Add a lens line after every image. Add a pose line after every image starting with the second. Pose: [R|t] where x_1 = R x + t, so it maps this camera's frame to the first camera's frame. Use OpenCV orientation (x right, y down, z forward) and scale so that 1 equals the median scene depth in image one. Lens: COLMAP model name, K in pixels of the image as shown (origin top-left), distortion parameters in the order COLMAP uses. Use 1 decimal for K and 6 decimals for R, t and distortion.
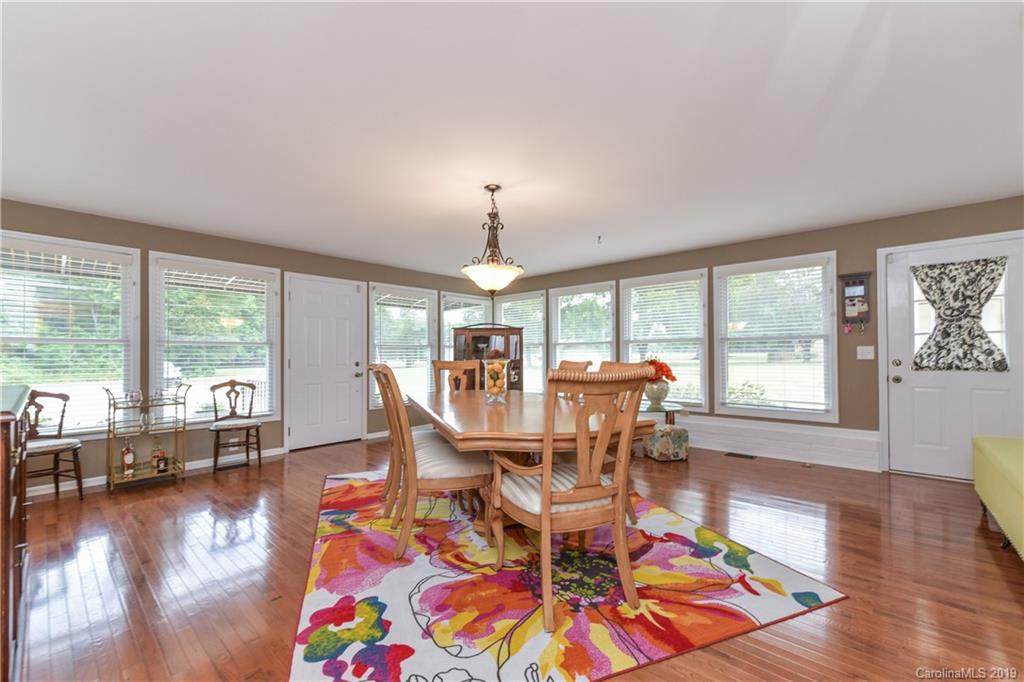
lens RADIAL K [[414.1, 0, 512.8], [0, 414.1, 353.4], [0, 0, 1]] dist [0.003326, -0.000097]
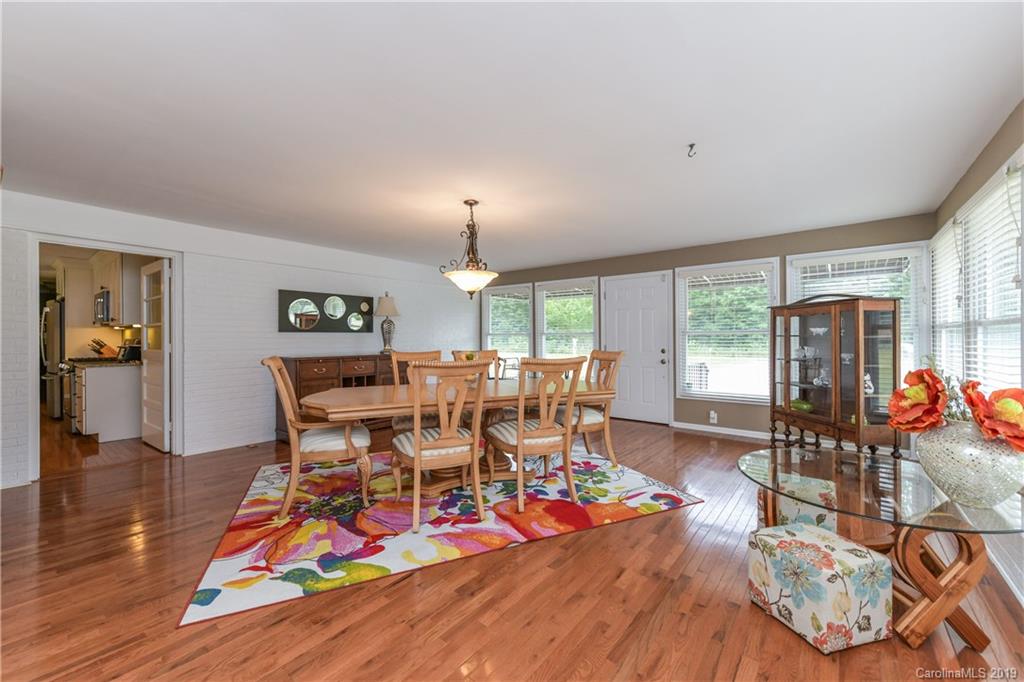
lens RADIAL K [[414.1, 0, 535.1], [0, 414.1, 334.4], [0, 0, 1]] dist [0.003326, -0.000097]
pose [[0.085611, -0.002386, -0.996326, 1.334901], [0.004373, 0.999988, -0.002019, -0.031551], [0.996319, -0.004184, 0.085620, 1.280386]]
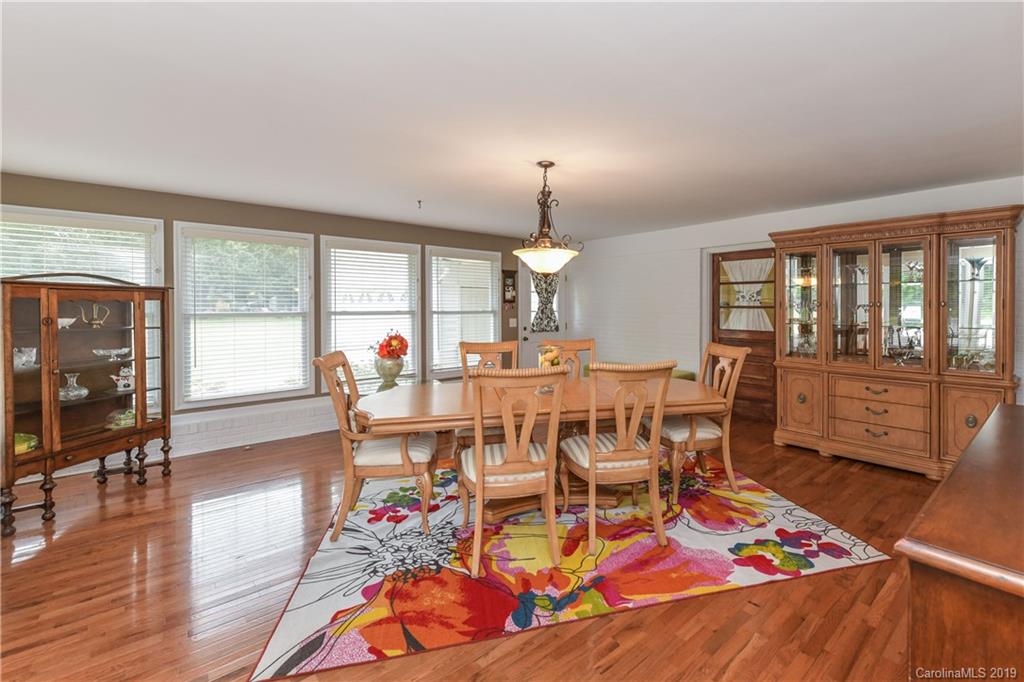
lens RADIAL K [[445.8, 0, 569.5], [0, 445.8, 314.4], [0, 0, 1]] dist [0.005357, -0.000175]
pose [[0.113629, -0.011691, 0.993454, -1.251170], [0.001577, 0.999932, 0.011587, -0.084513], [-0.993522, 0.000250, 0.113639, 0.984914]]
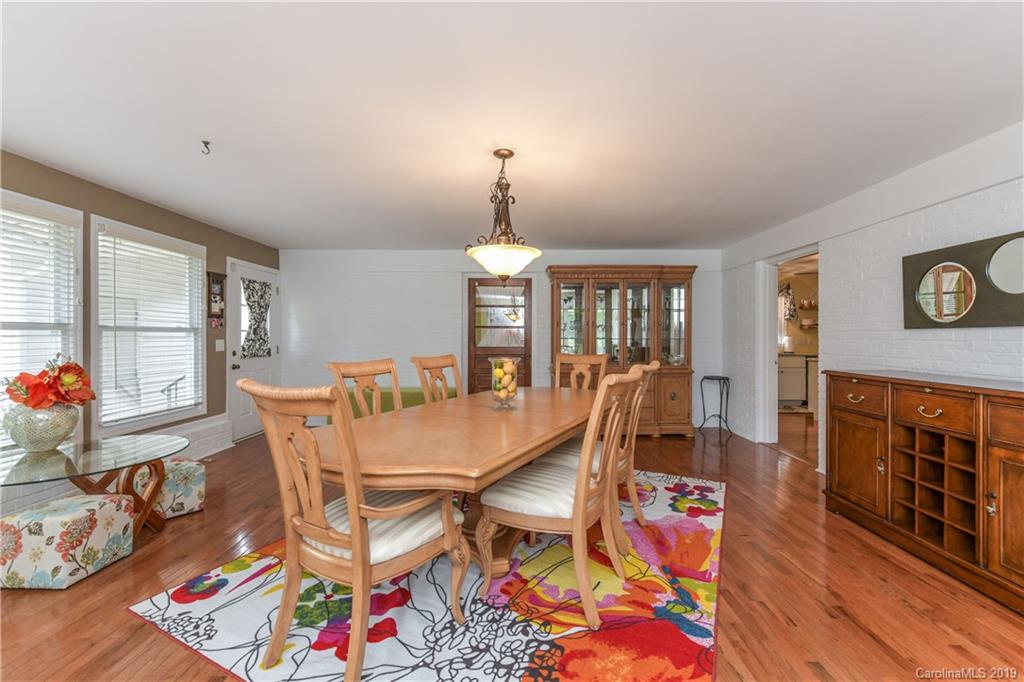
lens RADIAL K [[414.1, 0, 506.6], [0, 414.1, 338.7], [0, 0, 1]] dist [0.003326, -0.000097]
pose [[-0.634451, 0.001946, 0.772961, -0.834331], [0.003150, 0.999995, 0.000068, -0.029734], [-0.772957, 0.002478, -0.634454, 1.814390]]
